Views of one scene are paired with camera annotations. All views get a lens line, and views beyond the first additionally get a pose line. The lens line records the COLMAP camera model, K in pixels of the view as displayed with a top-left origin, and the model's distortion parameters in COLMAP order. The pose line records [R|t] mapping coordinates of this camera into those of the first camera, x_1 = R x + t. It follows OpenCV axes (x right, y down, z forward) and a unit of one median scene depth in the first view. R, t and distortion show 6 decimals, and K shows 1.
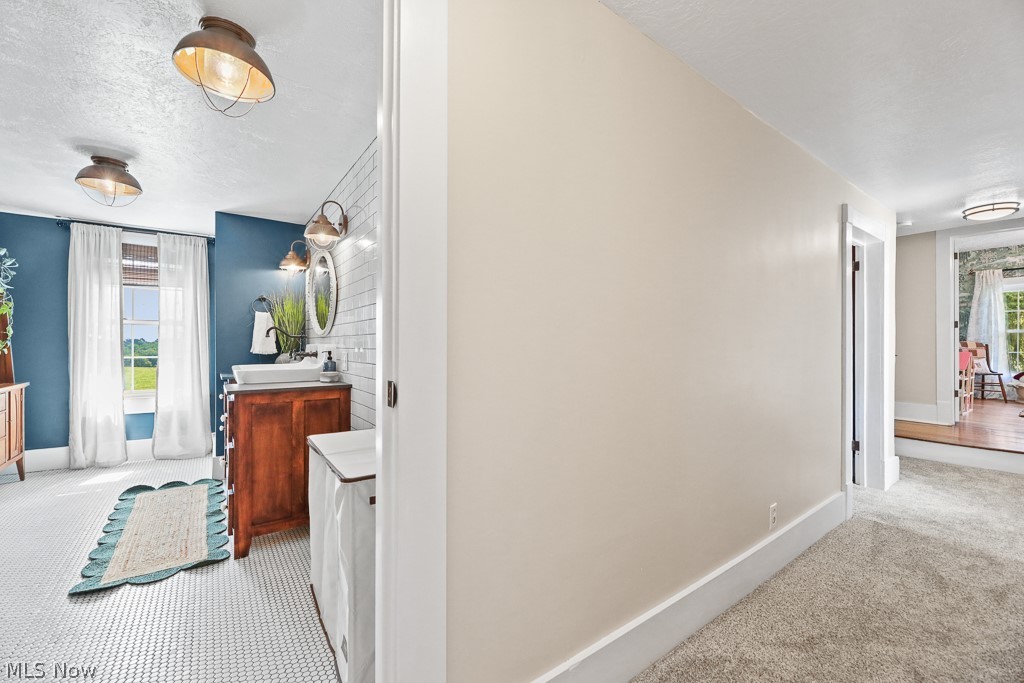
lens RADIAL K [[421.0, 0, 512.2], [0, 421.0, 346.4], [0, 0, 1]] dist [0.000962, -0.000160]
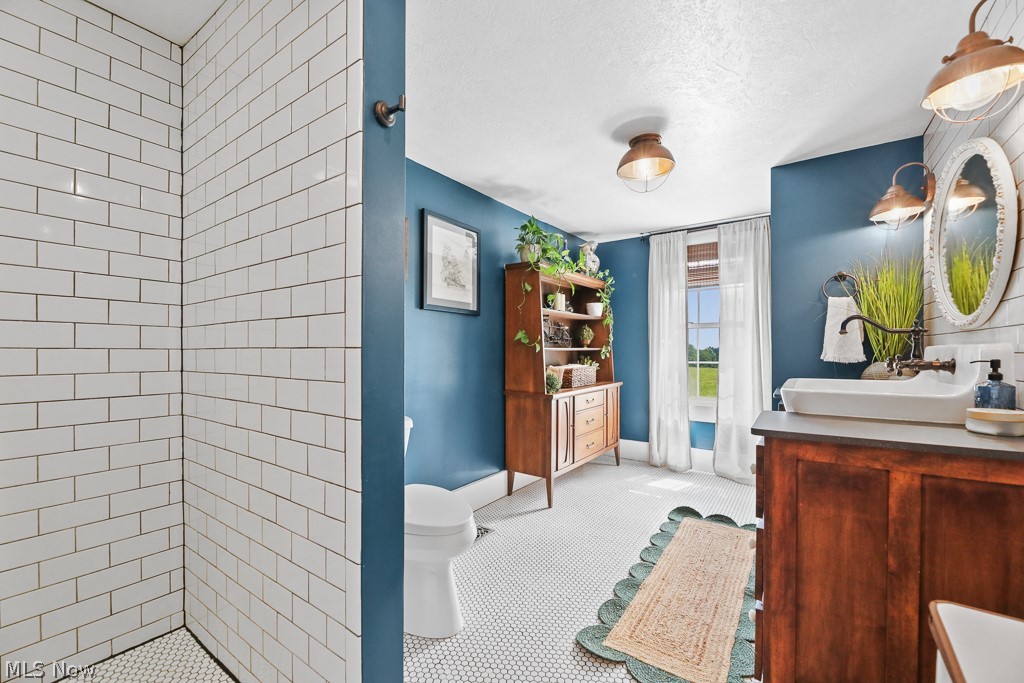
lens RADIAL K [[414.4, 0, 511.2], [0, 414.4, 352.5], [0, 0, 1]] dist [0.002989, -0.007321]
pose [[0.326407, 0.001455, -0.945228, -0.172628], [-0.001562, 0.999998, 0.001000, 0.003469], [0.945228, 0.001150, 0.326409, 0.345331]]
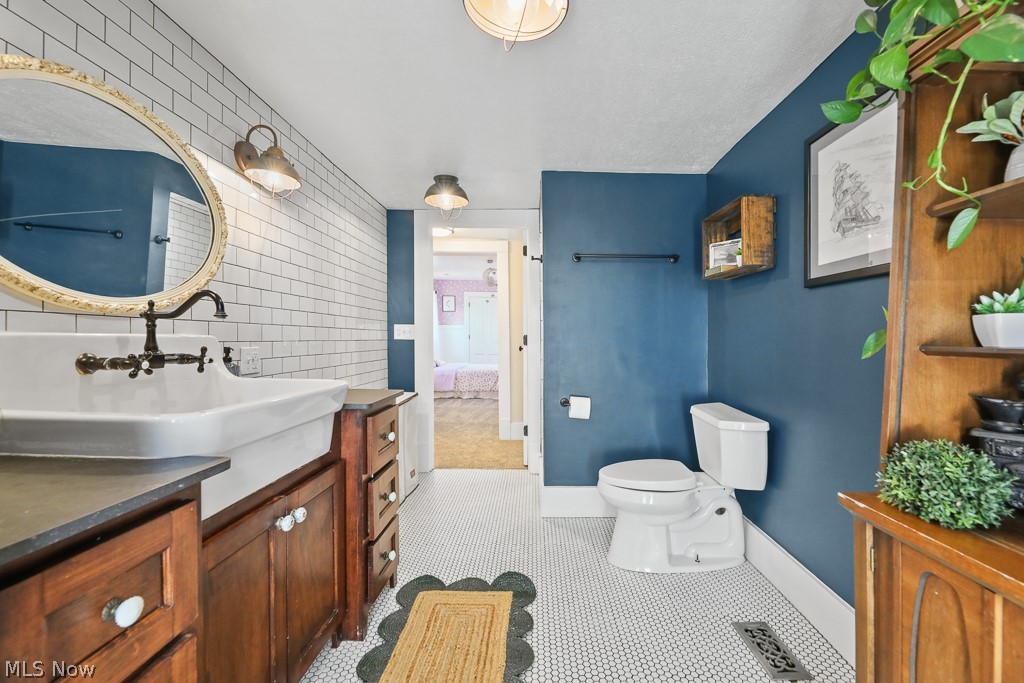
lens RADIAL K [[421.0, 0, 512.2], [0, 421.0, 346.4], [0, 0, 1]] dist [0.000962, -0.000160]
pose [[-0.780671, -0.023698, 0.624493, -0.942184], [-0.013523, 0.999687, 0.021031, -0.006306], [-0.624796, 0.007974, -0.780748, 1.046591]]
